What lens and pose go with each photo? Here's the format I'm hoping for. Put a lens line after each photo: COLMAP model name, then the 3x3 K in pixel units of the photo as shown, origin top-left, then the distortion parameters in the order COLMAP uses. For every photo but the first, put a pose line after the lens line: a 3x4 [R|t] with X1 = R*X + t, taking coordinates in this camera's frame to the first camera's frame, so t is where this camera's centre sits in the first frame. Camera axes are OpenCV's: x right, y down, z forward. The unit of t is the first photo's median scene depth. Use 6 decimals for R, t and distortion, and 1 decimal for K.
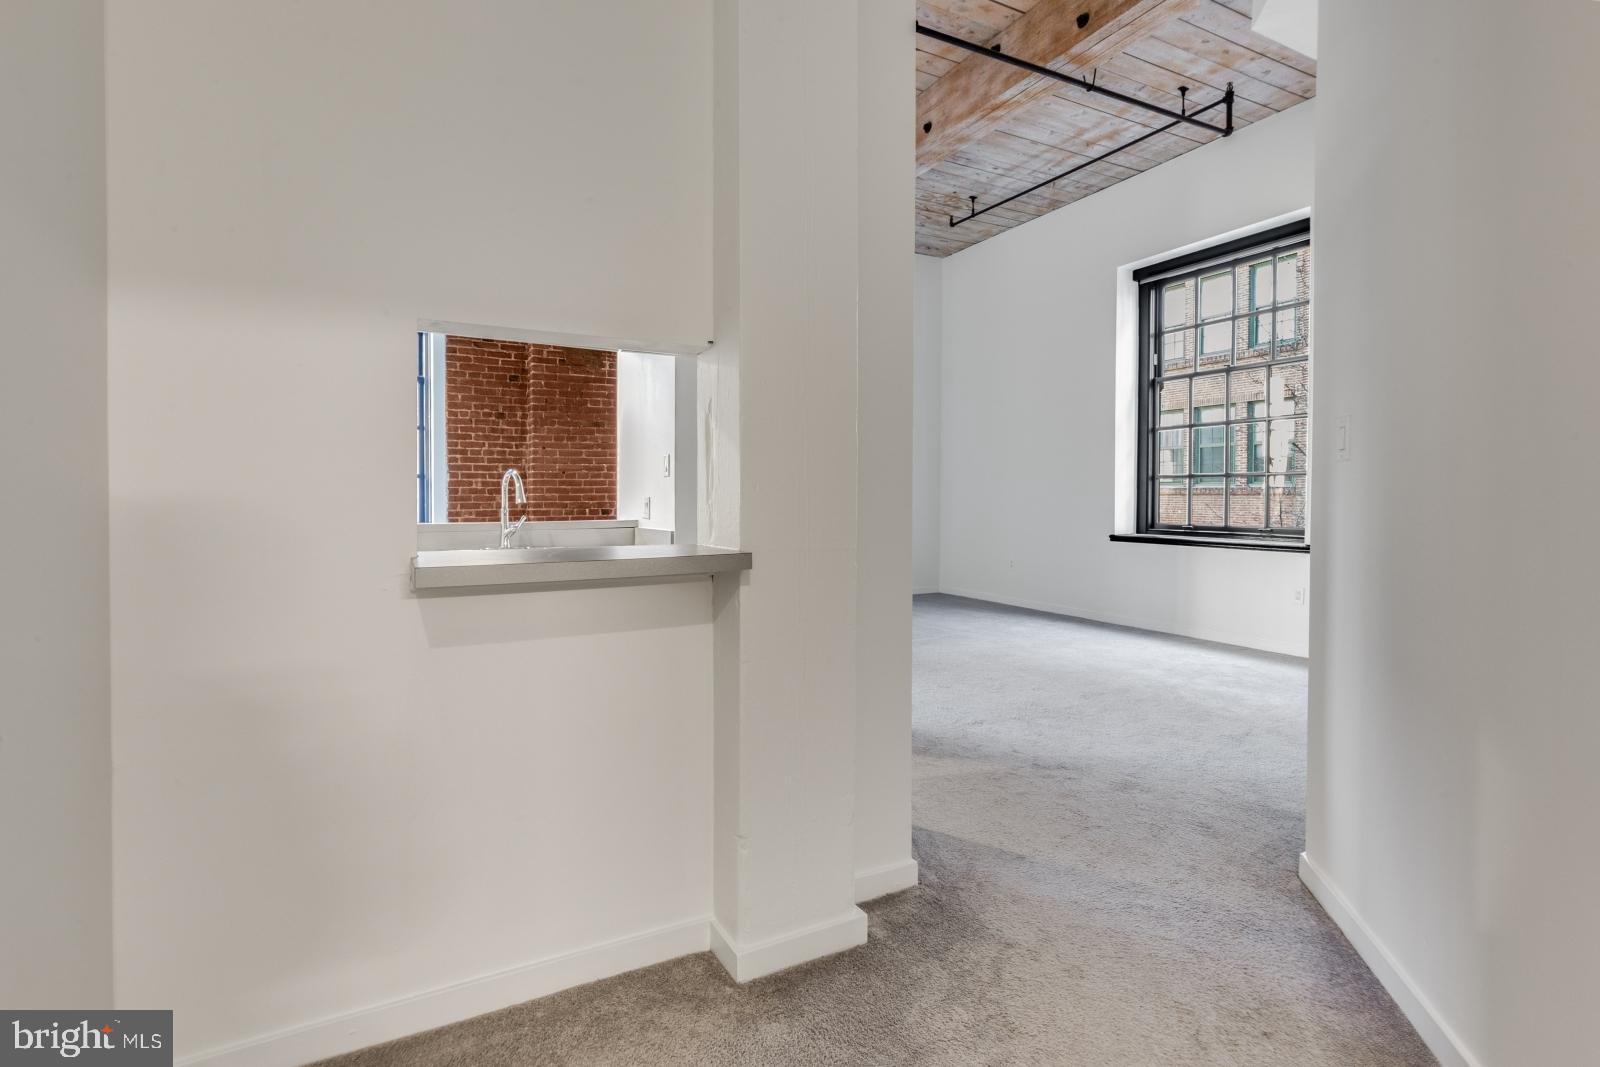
lens RADIAL K [[742.7, 0, 760.3], [0, 742.7, 518.4], [0, 0, 1]] dist [0.007541, -0.004594]
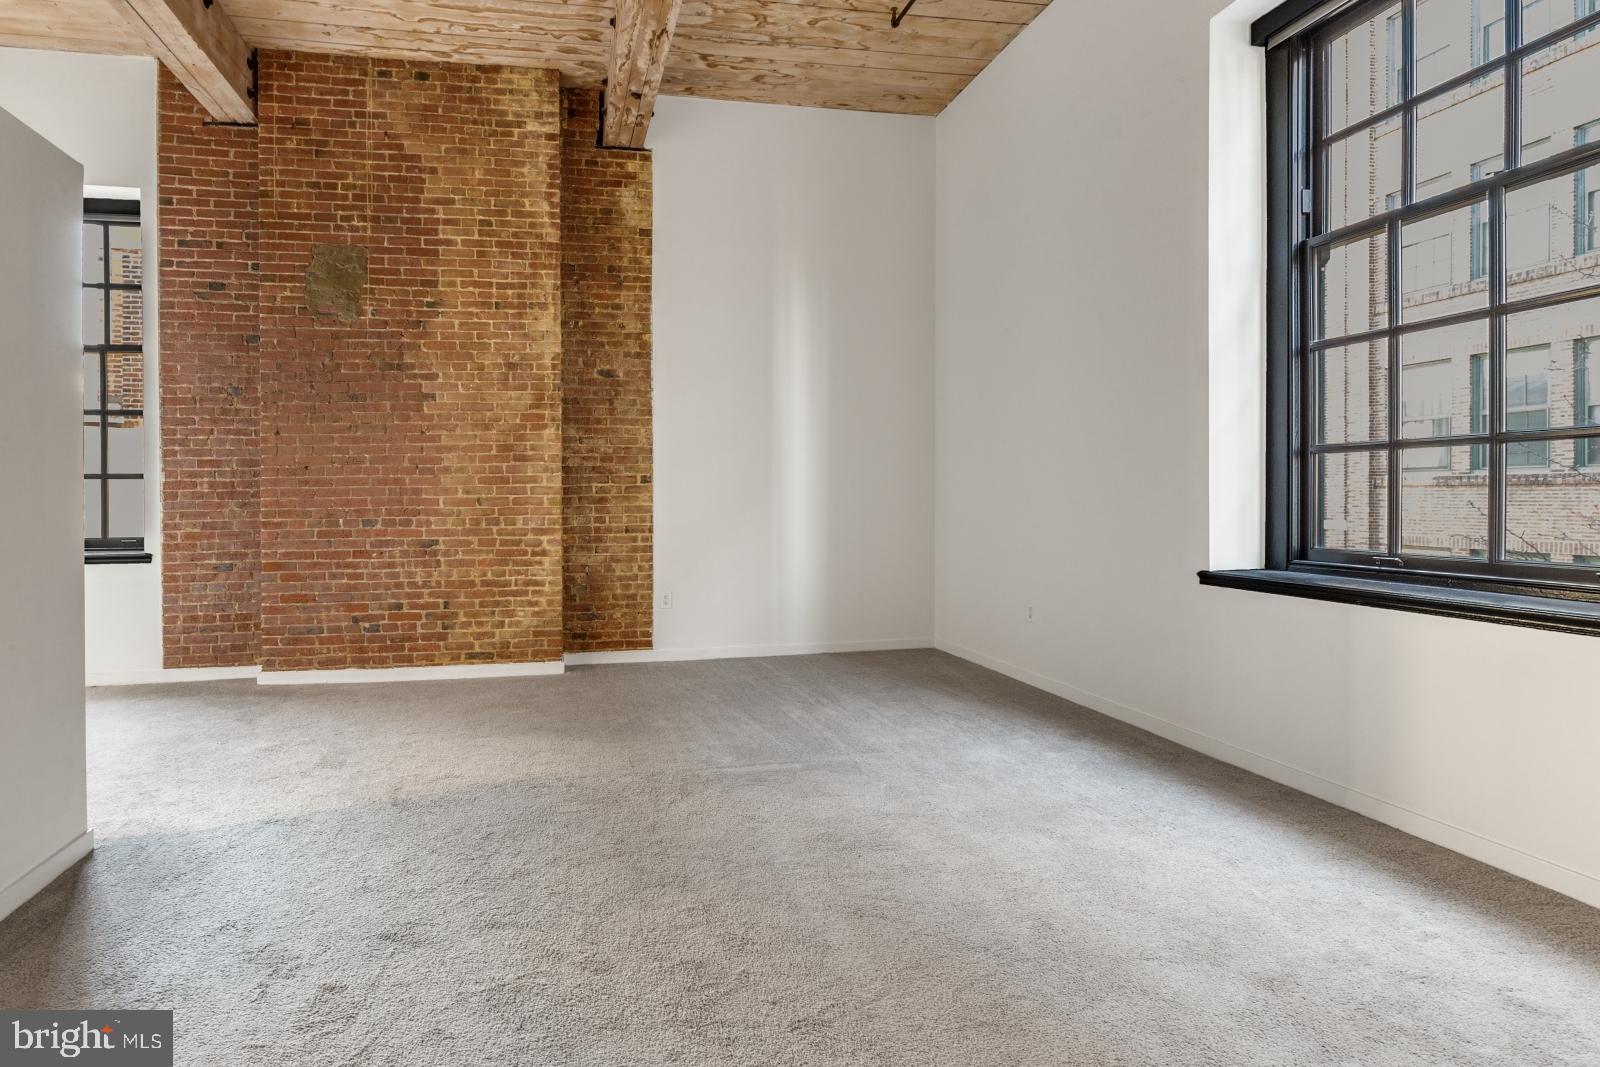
lens RADIAL K [[742.7, 0, 706.8], [0, 742.7, 507.6], [0, 0, 1]] dist [0.007541, -0.004594]
pose [[0.951401, -0.005455, -0.307907, 0.314131], [0.001733, 0.999922, -0.012363, -0.013493], [0.307951, 0.011228, 0.951336, 0.436516]]
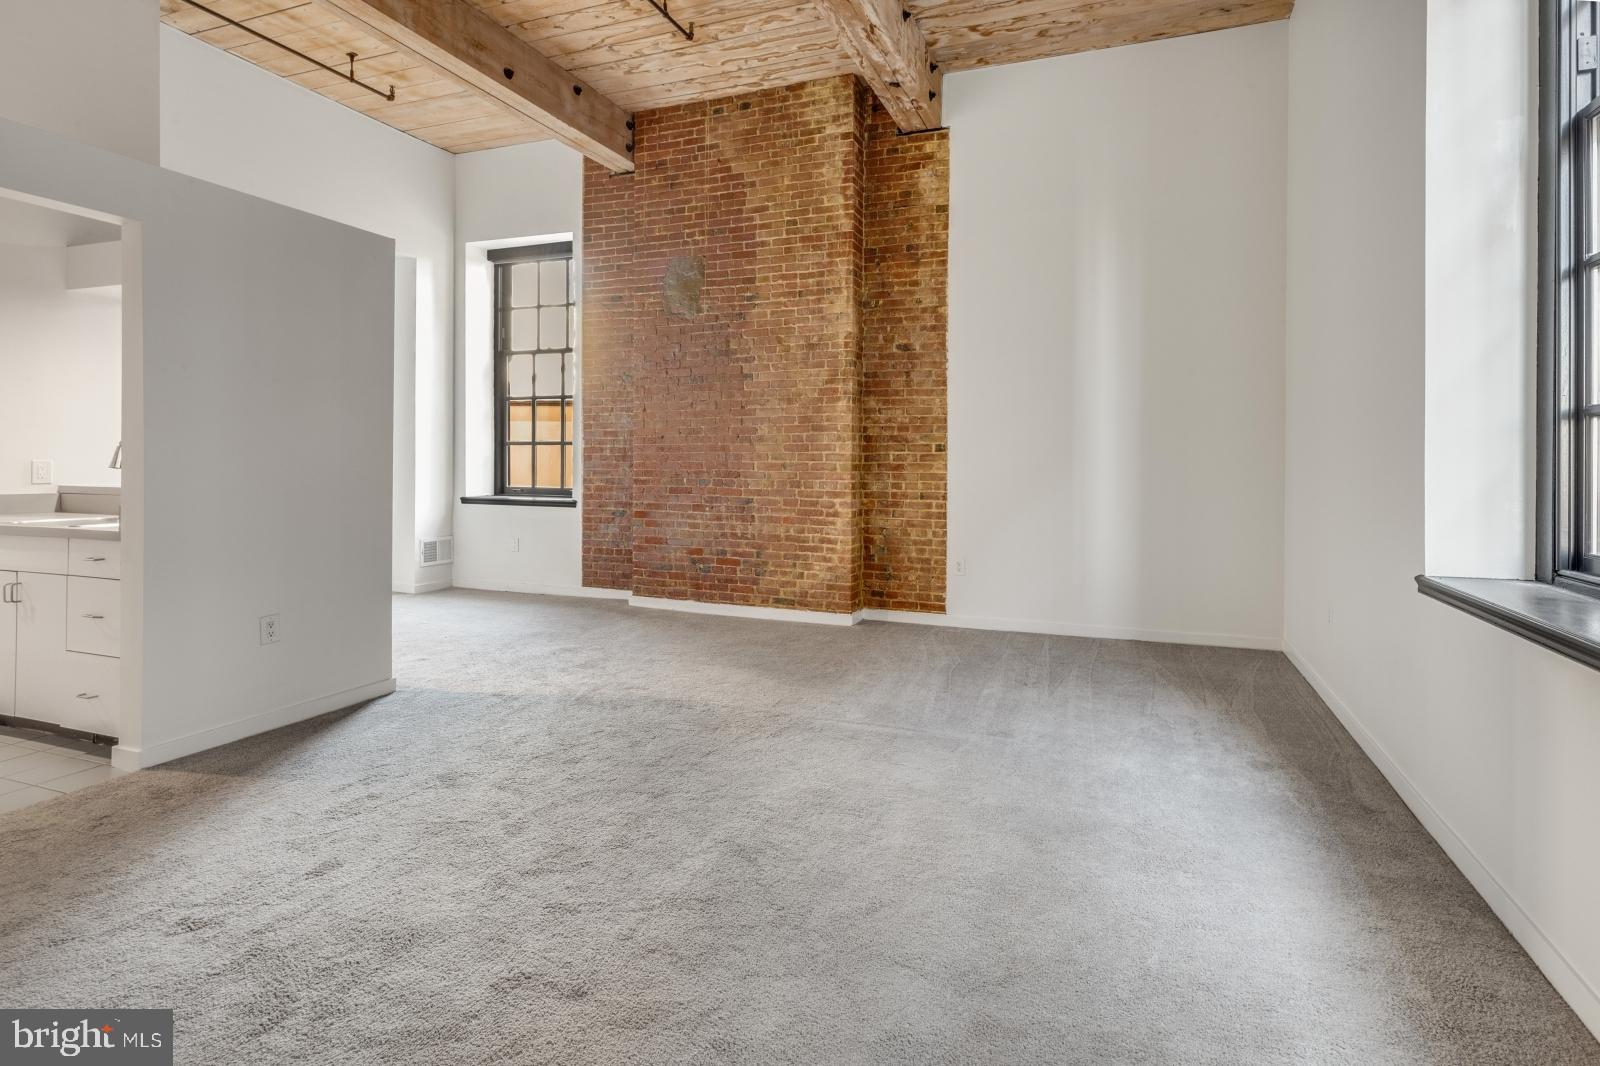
lens RADIAL K [[742.7, 0, 862.7], [0, 742.7, 468.1], [0, 0, 1]] dist [0.007541, -0.004594]
pose [[0.699452, 0.009497, -0.714617, 0.524835], [-0.027208, 0.999541, -0.013347, -0.018072], [0.714162, 0.028779, 0.699389, 0.538077]]
